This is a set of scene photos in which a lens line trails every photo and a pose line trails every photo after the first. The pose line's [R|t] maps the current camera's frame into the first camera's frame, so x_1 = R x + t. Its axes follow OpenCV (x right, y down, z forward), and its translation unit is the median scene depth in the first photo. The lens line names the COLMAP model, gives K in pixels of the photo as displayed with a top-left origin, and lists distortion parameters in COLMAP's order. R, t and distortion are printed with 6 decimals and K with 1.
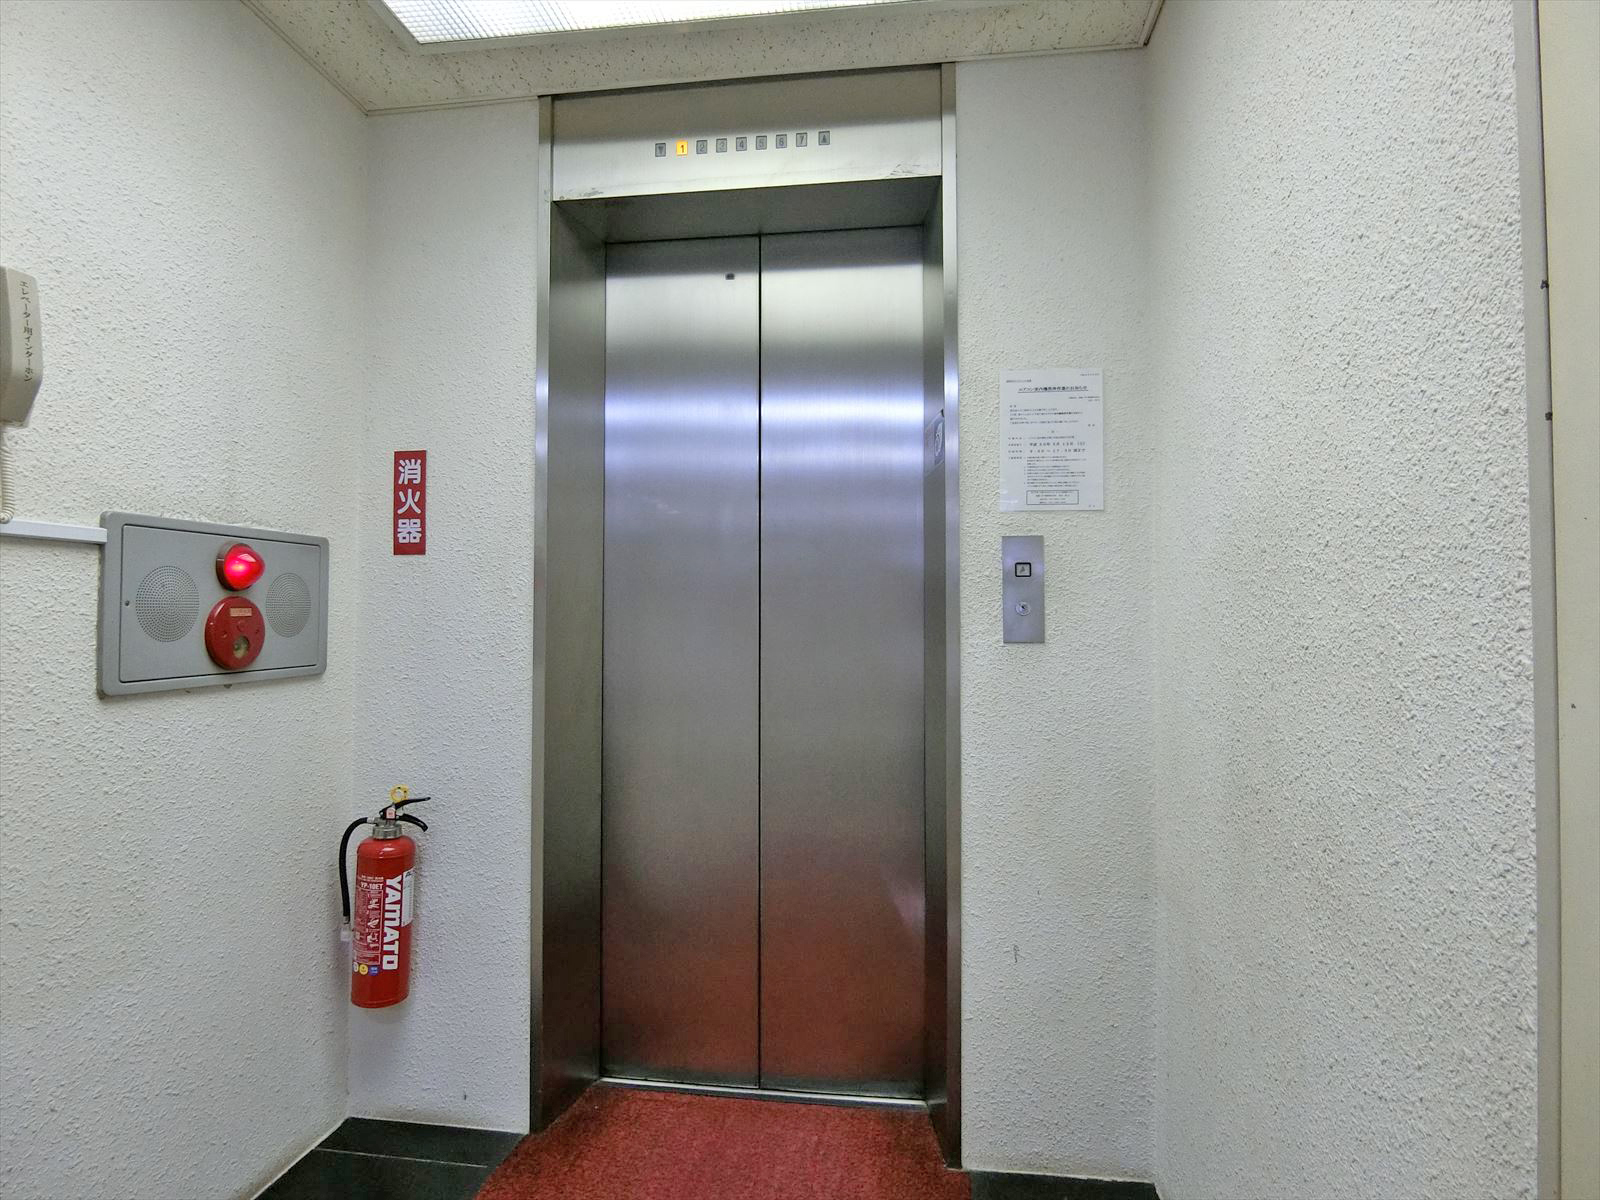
lens RADIAL K [[947.1, 0, 800.0], [0, 947.1, 600.0], [0, 0, 1]] dist [-0.002410, -0.001318]
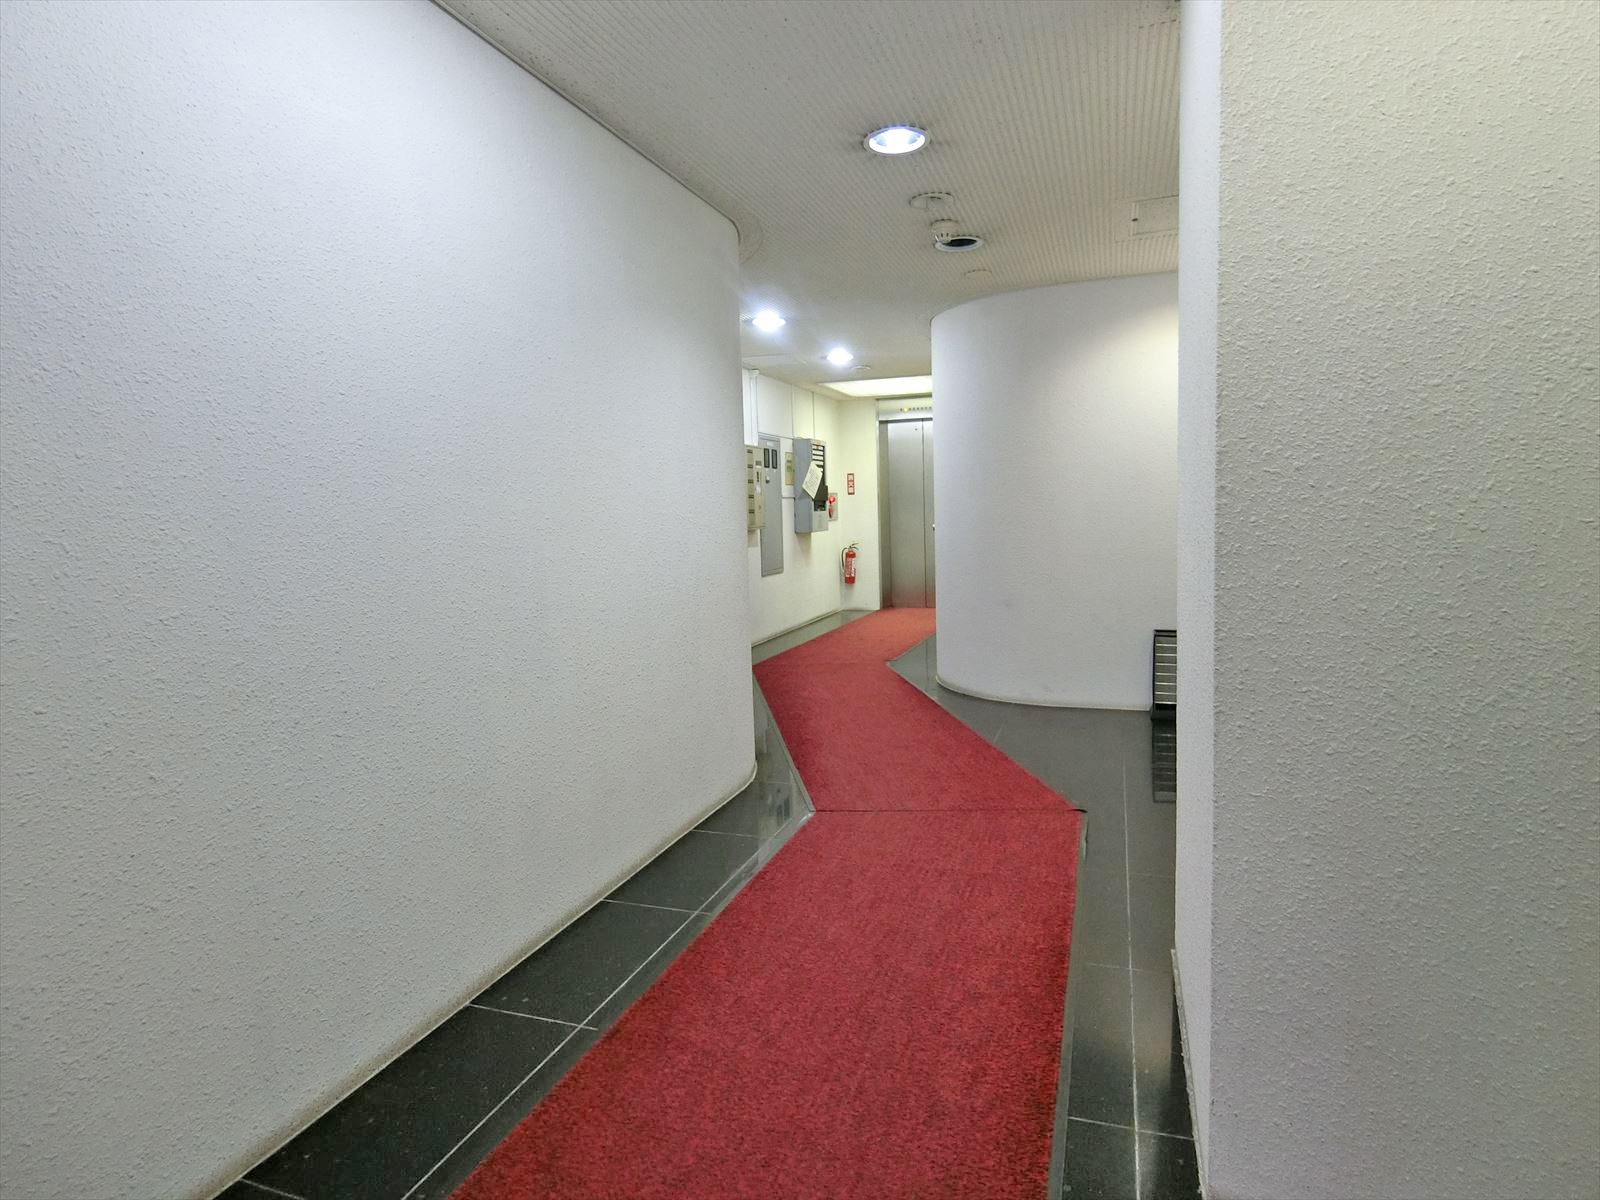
lens RADIAL K [[947.1, 0, 800.0], [0, 947.1, 600.0], [0, 0, 1]] dist [-0.002410, -0.001318]
pose [[0.985354, -0.000734, -0.170521, 0.161021], [0.021077, 0.992847, 0.117520, -0.090127], [0.169215, -0.119393, 0.978321, -3.927473]]
